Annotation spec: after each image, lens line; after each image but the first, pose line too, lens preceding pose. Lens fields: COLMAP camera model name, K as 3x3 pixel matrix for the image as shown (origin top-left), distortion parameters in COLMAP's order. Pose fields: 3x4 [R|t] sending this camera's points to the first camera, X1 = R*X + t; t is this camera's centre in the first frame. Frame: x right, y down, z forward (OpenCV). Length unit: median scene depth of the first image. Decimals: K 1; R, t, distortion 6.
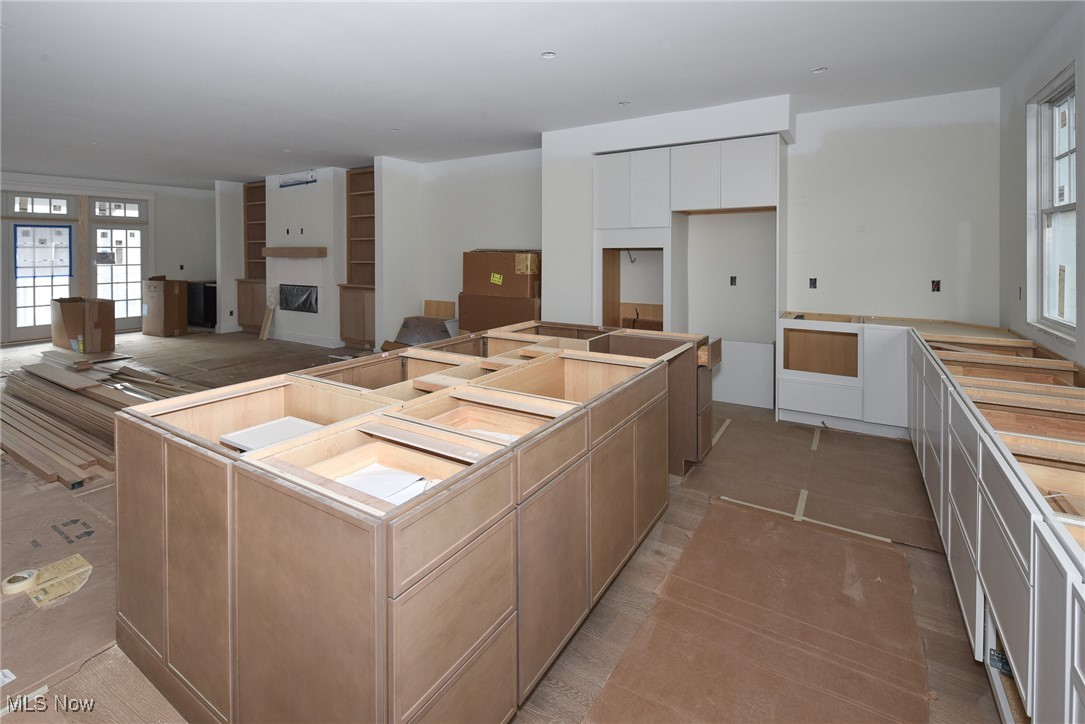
lens RADIAL K [[505.4, 0, 543.5], [0, 505.4, 252.6], [0, 0, 1]] dist [0.000953, 0.000048]
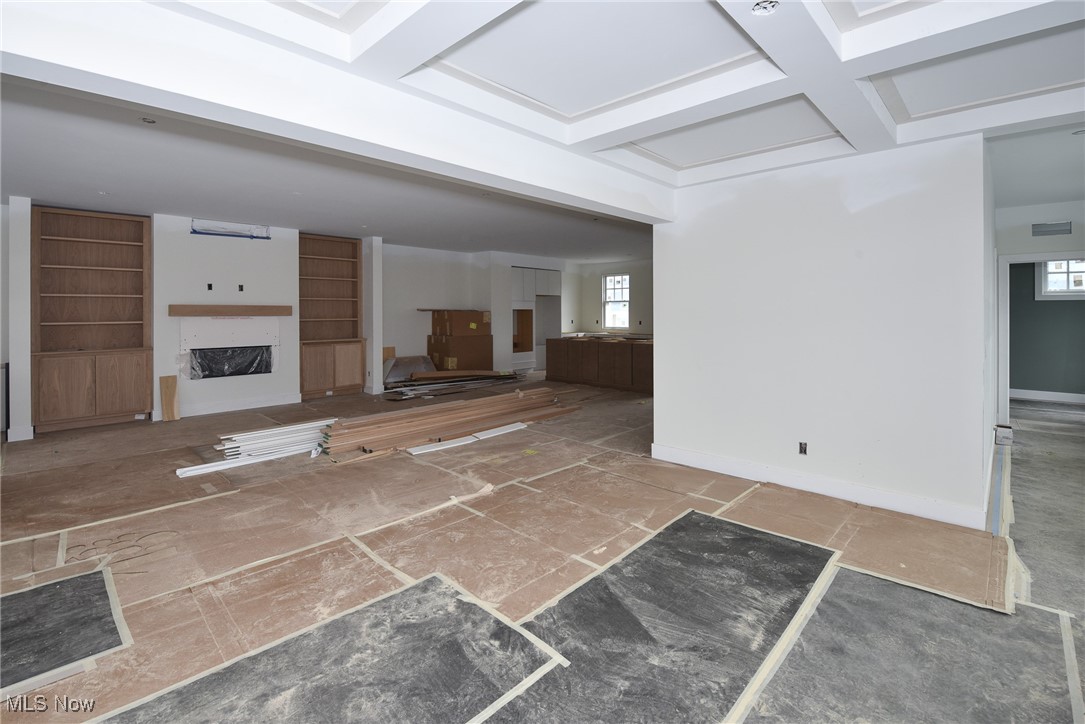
lens RADIAL K [[491.2, 0, 544.0], [0, 491.2, 312.9], [0, 0, 1]] dist [-0.002030, -0.000630]
pose [[0.202192, -0.000177, 0.979346, -1.165897], [0.001563, 0.999999, -0.000142, 0.004238], [-0.979345, 0.001560, 0.202192, 0.260690]]
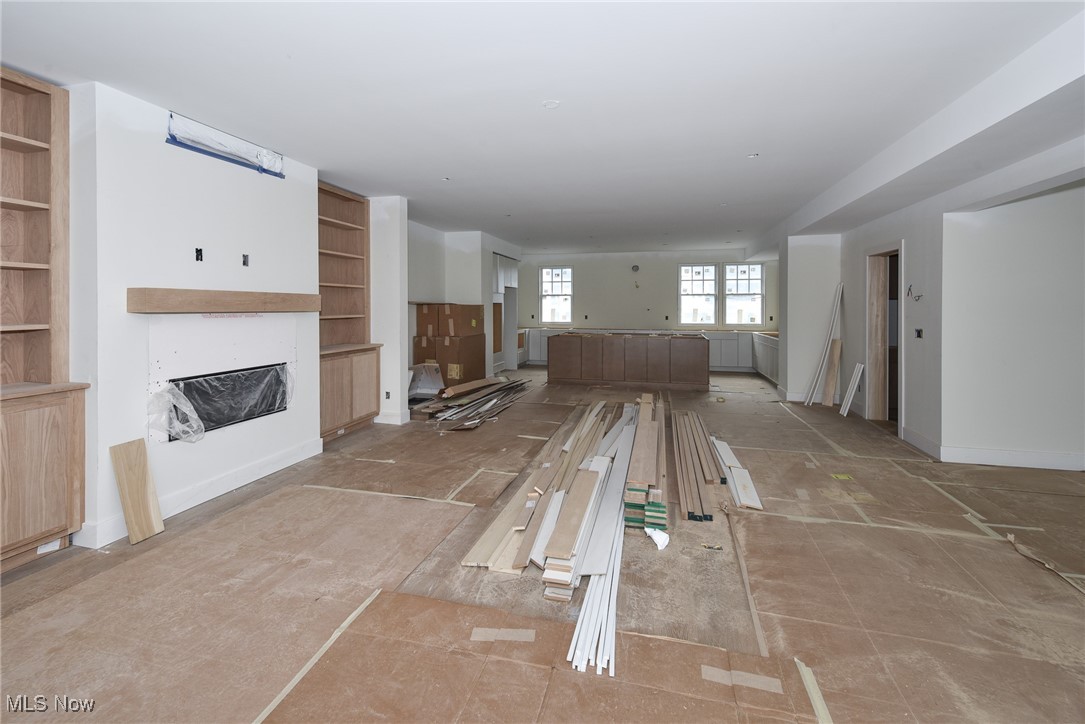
lens RADIAL K [[470.4, 0, 538.9], [0, 470.4, 310.6], [0, 0, 1]] dist [0.011876, -0.000670]
pose [[-0.301264, -0.006467, 0.953519, -0.949015], [0.001225, 0.999974, 0.007169, 0.004354], [-0.953540, 0.003328, -0.301248, 0.811464]]
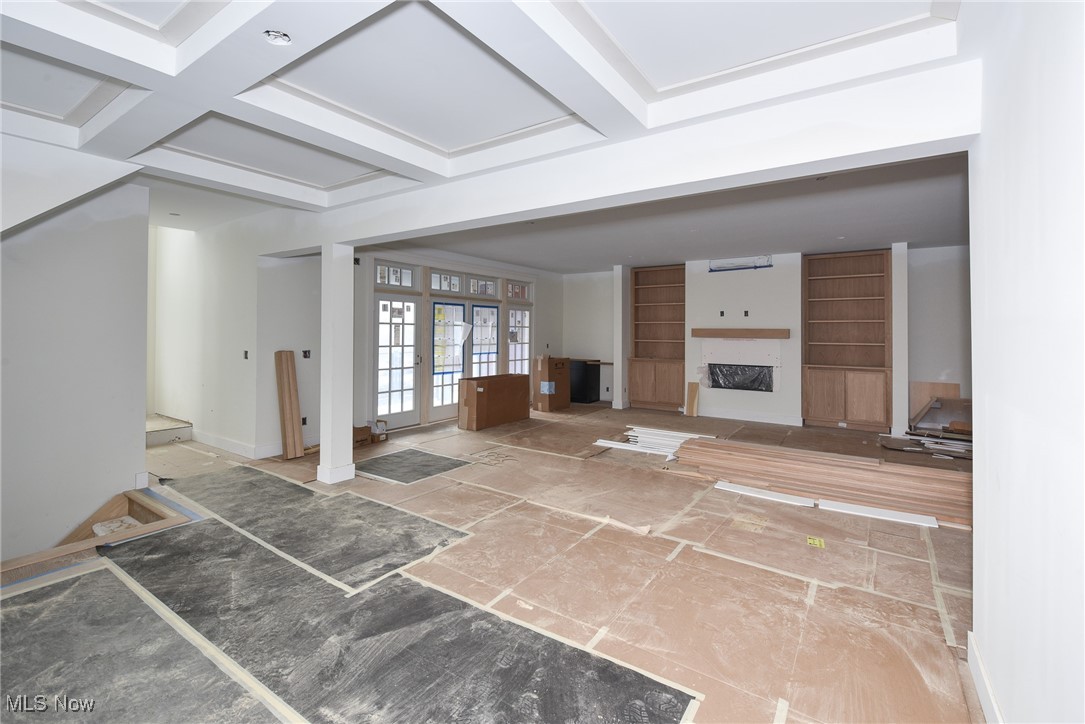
lens RADIAL K [[472.8, 0, 544.5], [0, 472.8, 327.0], [0, 0, 1]] dist [-0.000097, -0.000382]
pose [[0.999296, 0.009602, -0.036269, -0.807385], [-0.010064, 0.999870, -0.012582, 0.002428], [0.036144, 0.012938, 0.999263, 0.003821]]
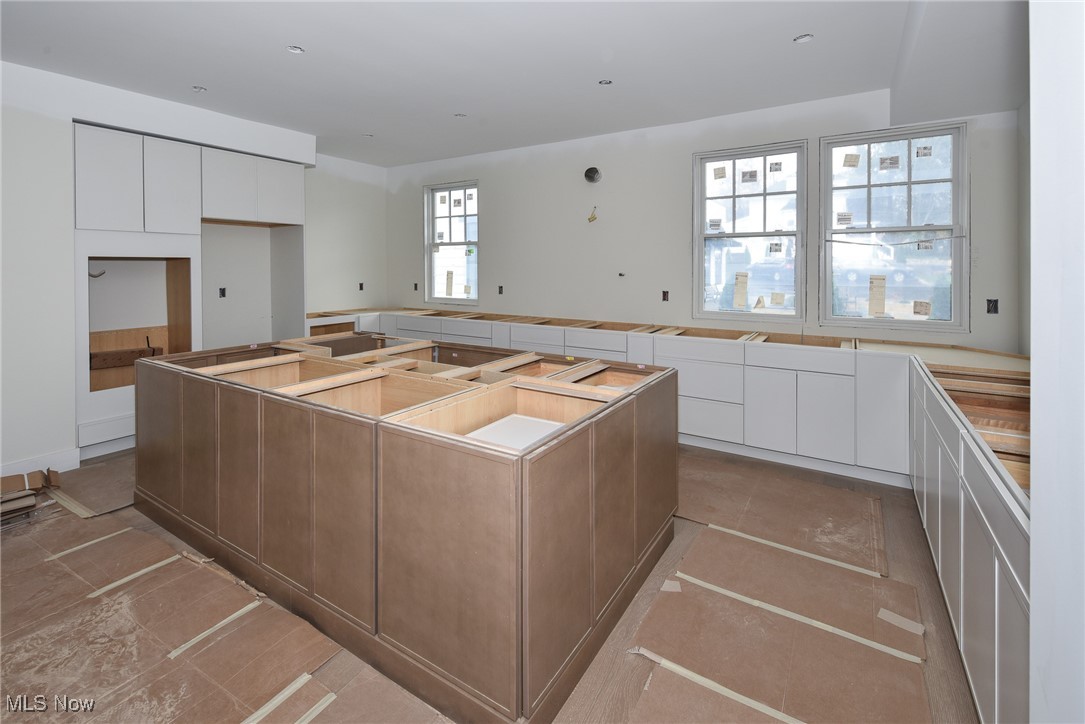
lens RADIAL K [[483.8, 0, 543.8], [0, 483.8, 270.2], [0, 0, 1]] dist [-0.001629, -0.000250]
pose [[-0.001777, -0.004225, 0.999989, -0.340801], [-0.000492, 0.999991, 0.004224, 0.004372], [-0.999998, -0.000485, -0.001779, 0.219020]]
